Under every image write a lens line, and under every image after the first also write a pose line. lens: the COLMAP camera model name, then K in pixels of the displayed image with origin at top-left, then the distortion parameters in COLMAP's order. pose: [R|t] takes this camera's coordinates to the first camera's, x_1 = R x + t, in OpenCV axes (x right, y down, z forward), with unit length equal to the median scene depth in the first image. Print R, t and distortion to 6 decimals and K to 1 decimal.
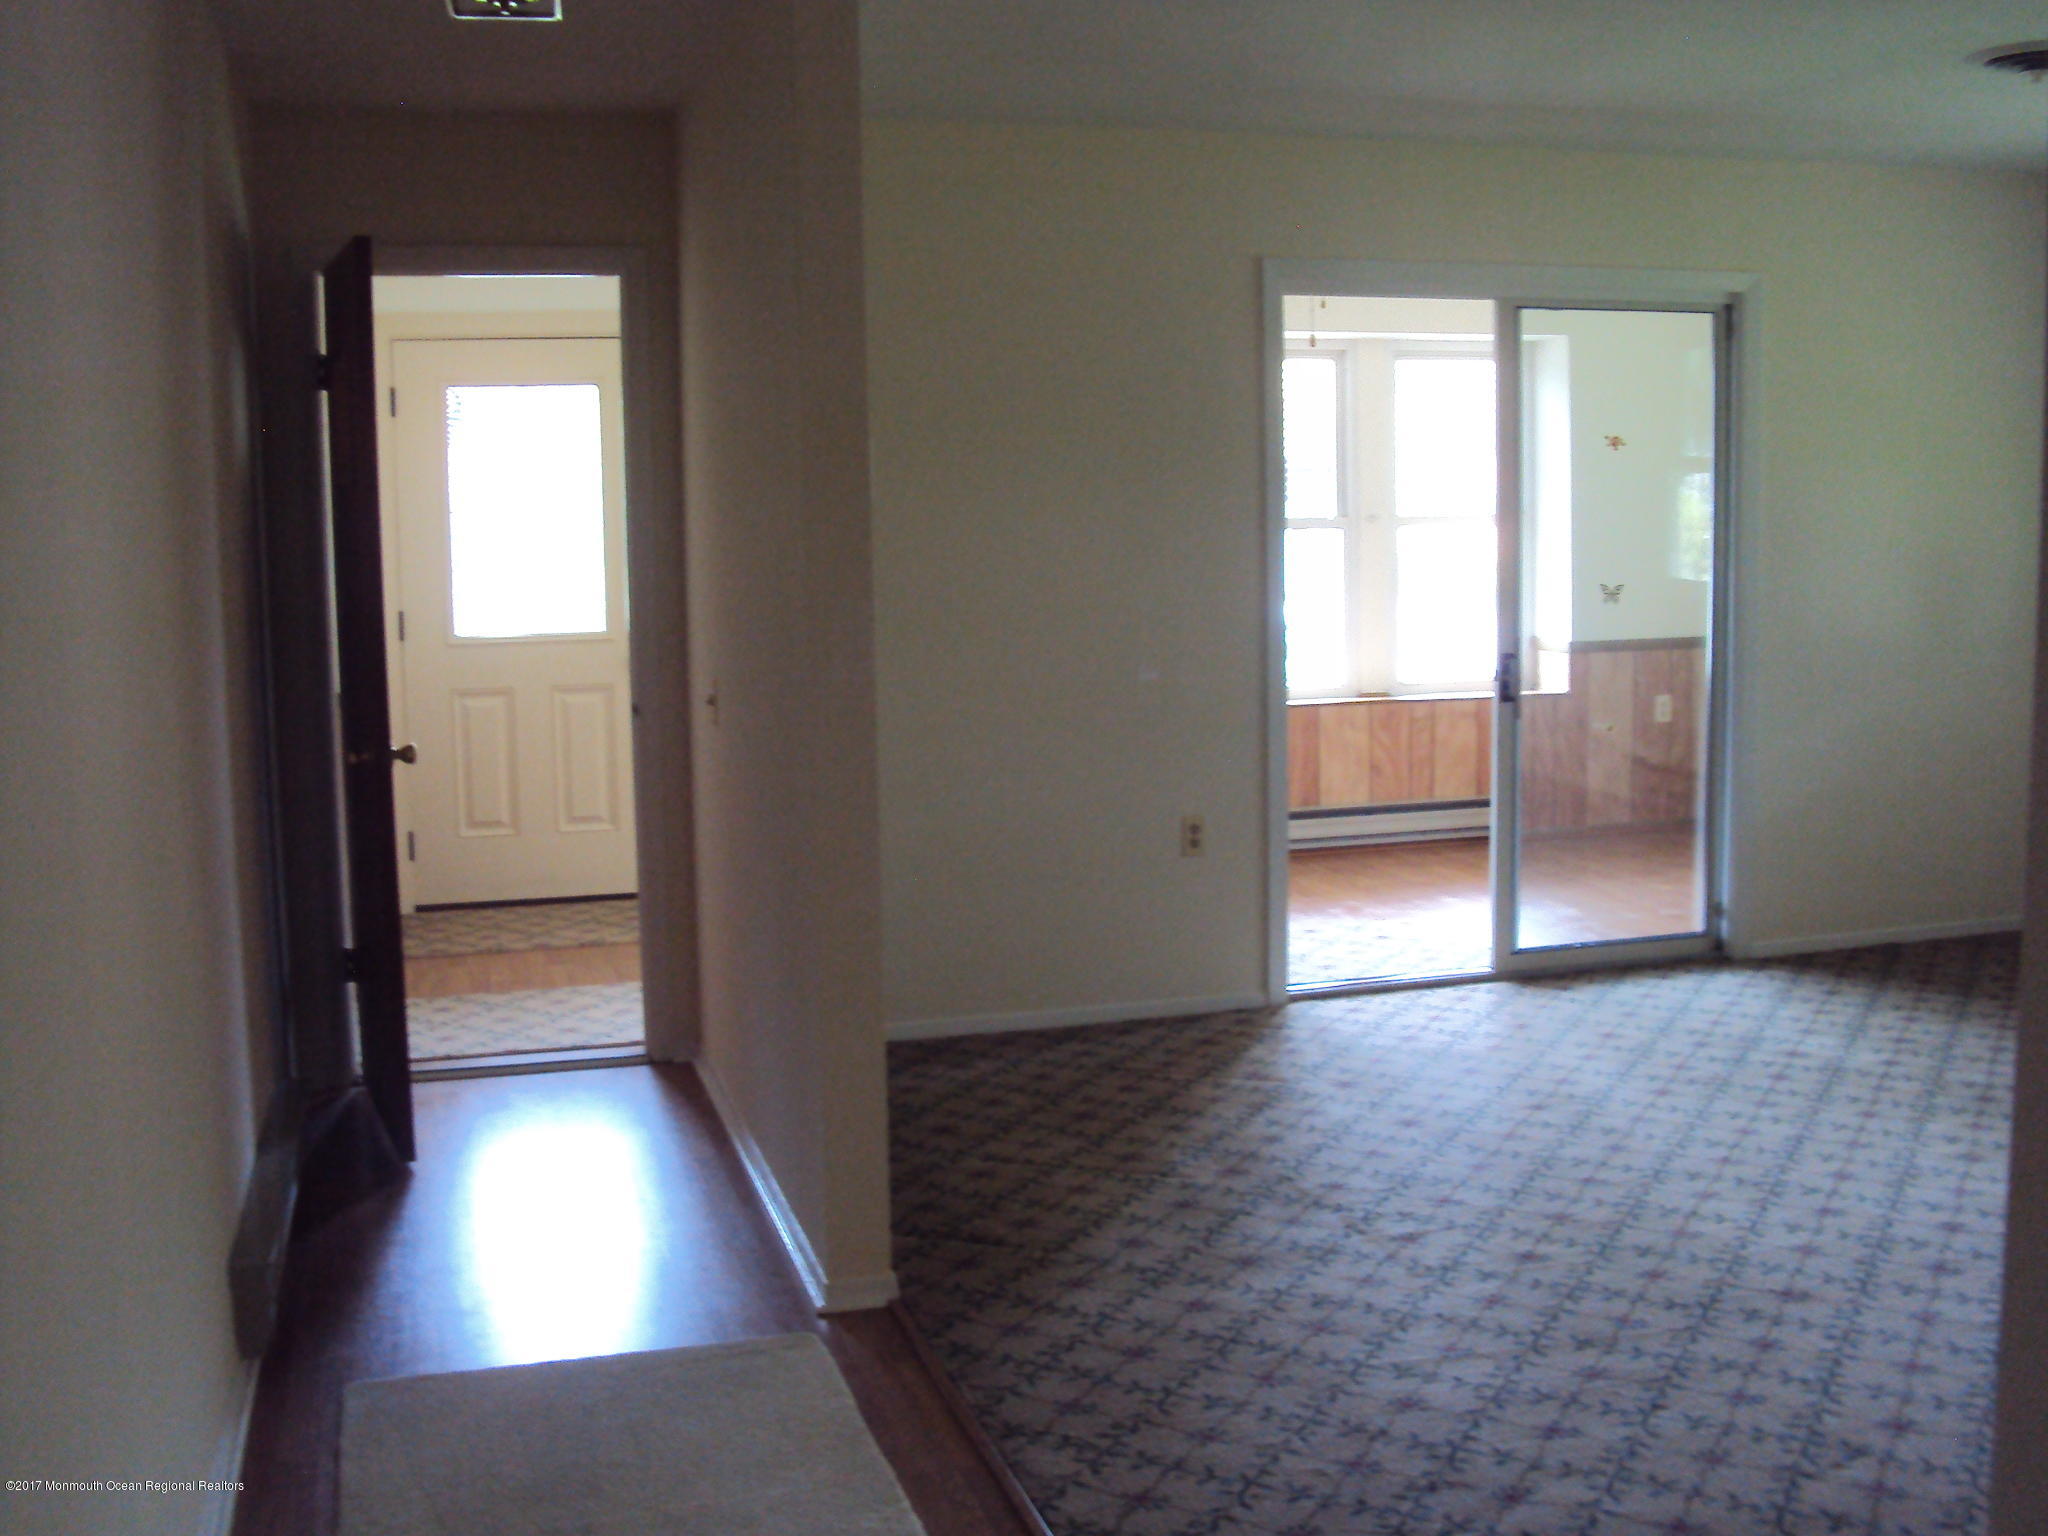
lens RADIAL K [[2100.3, 0, 1024.0], [0, 2100.3, 768.0], [0, 0, 1]] dist [-0.135751, 0.095578]
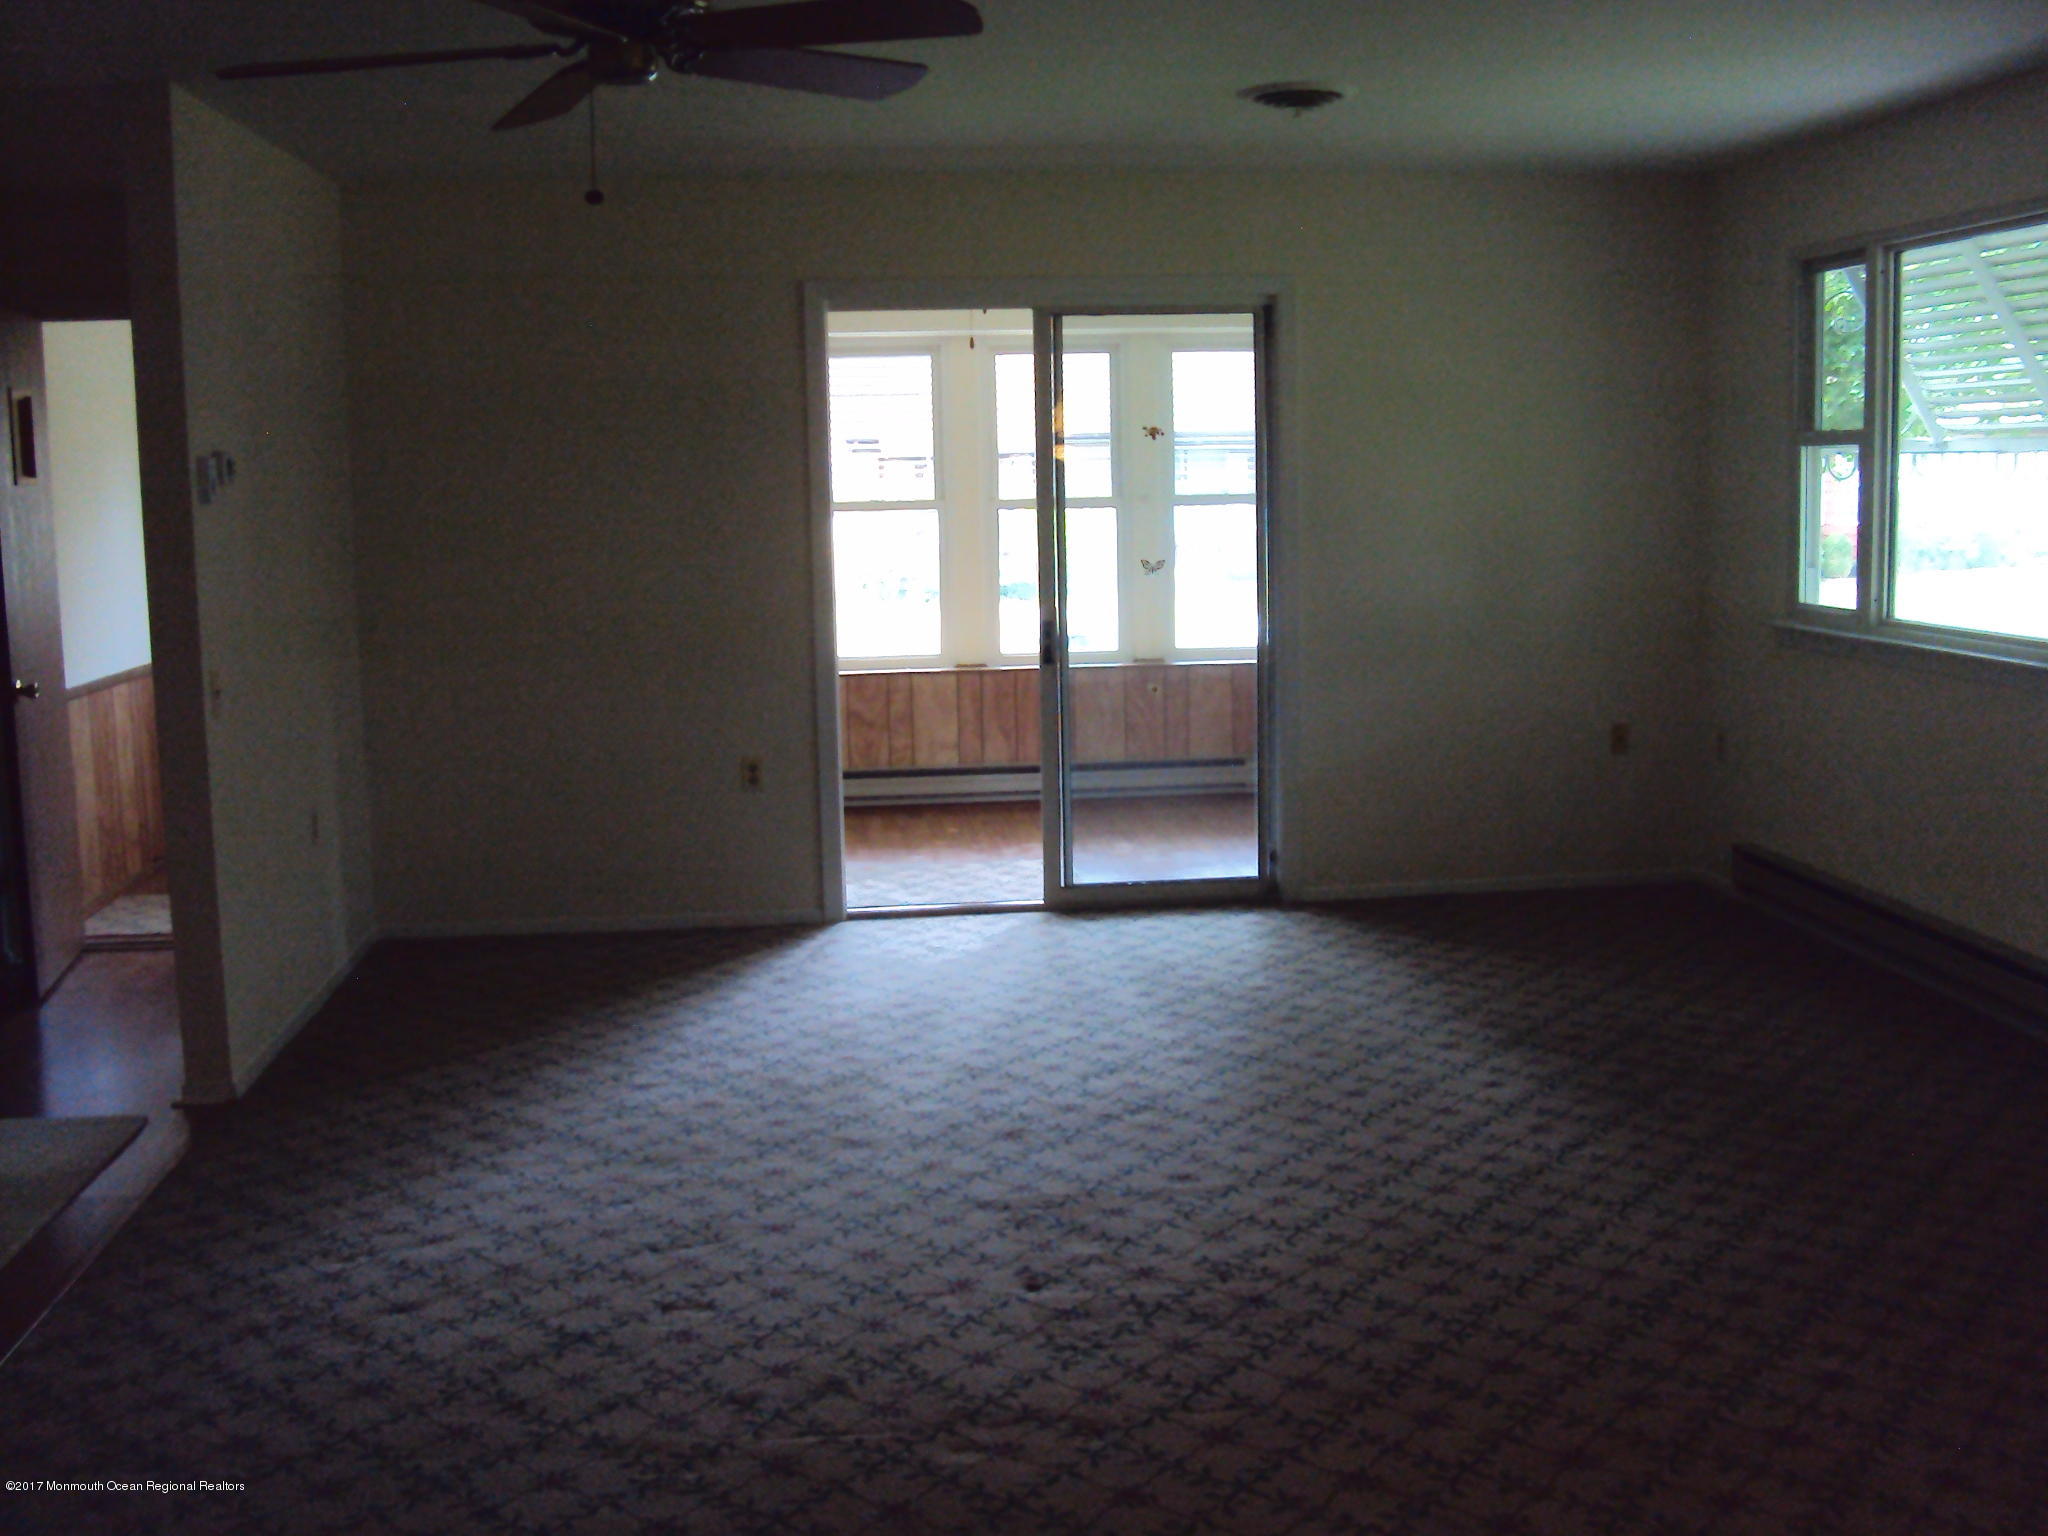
lens RADIAL K [[2155.2, 0, 1023.0], [0, 2155.2, 722.8], [0, 0, 1]] dist [-0.138303, 0.019002]
pose [[0.980172, 0.019646, -0.197172, 0.466359], [-0.021422, 0.999747, -0.006877, 0.008839], [0.196987, 0.010965, 0.980345, -0.150769]]
